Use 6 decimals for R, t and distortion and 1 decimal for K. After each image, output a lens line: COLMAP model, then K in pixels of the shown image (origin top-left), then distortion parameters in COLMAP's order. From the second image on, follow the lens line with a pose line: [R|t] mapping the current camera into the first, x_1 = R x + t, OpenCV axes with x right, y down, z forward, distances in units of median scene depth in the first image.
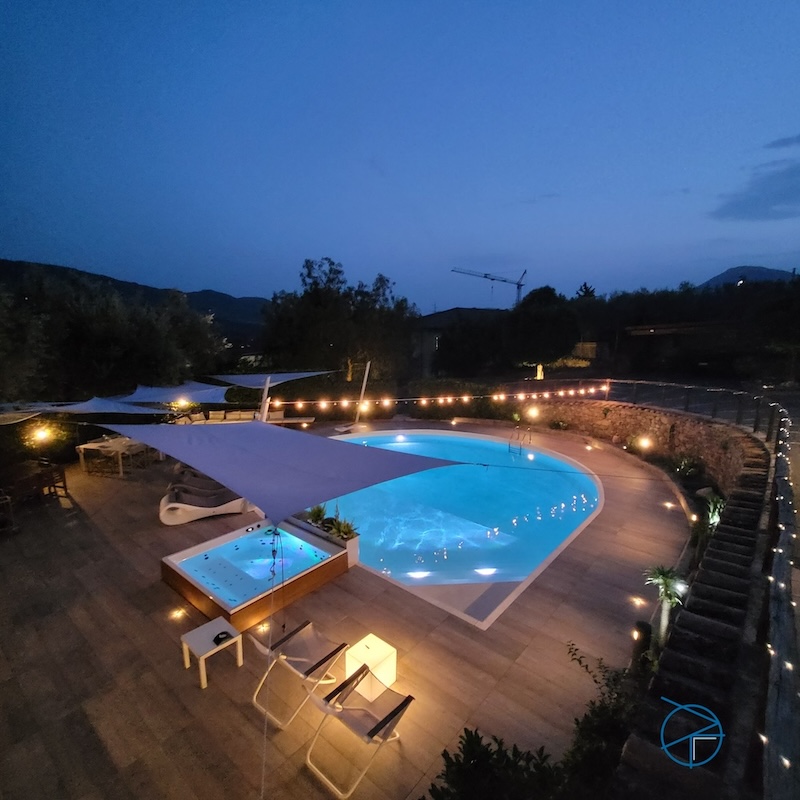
lens RADIAL K [[451.5, 0, 400.0], [0, 451.5, 400.0], [0, 0, 1]] dist [-0.002693, -0.000390]
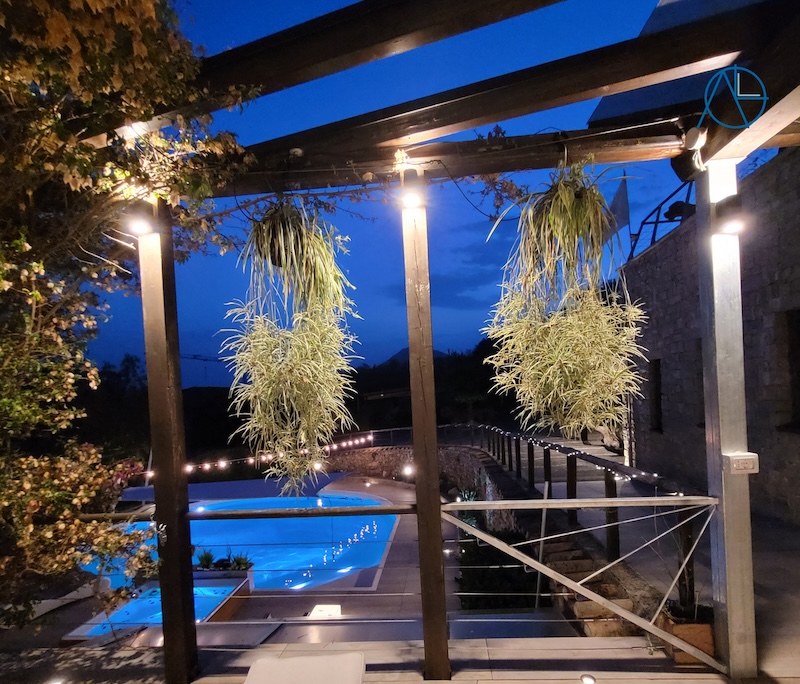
lens RADIAL K [[465.7, 0, 400.5], [0, 465.7, 397.7], [0, 0, 1]] dist [0.015316, 0.002527]
pose [[0.813634, -0.056149, 0.578660, -0.267423], [0.158351, 0.979097, -0.127648, 0.049646], [-0.559397, 0.195491, 0.805517, -0.174022]]
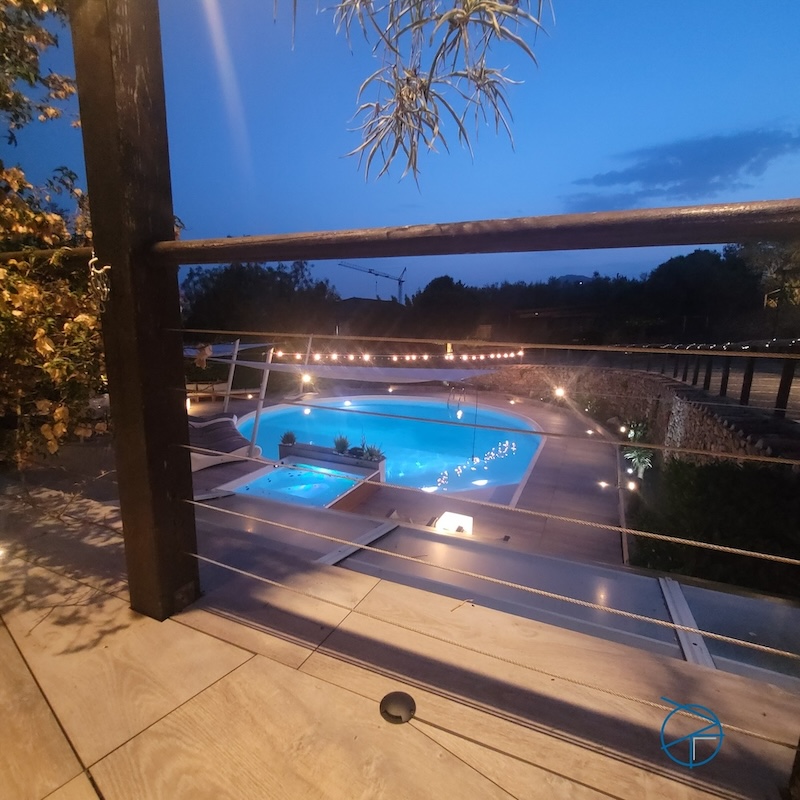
lens RADIAL K [[442.6, 0, 393.5], [0, 442.6, 402.8], [0, 0, 1]] dist [-0.003480, 0.000049]
pose [[0.960872, -0.037070, 0.274499, -0.215632], [0.034472, 0.999304, 0.014285, 0.082164], [-0.274838, -0.004263, 0.961481, -0.049327]]
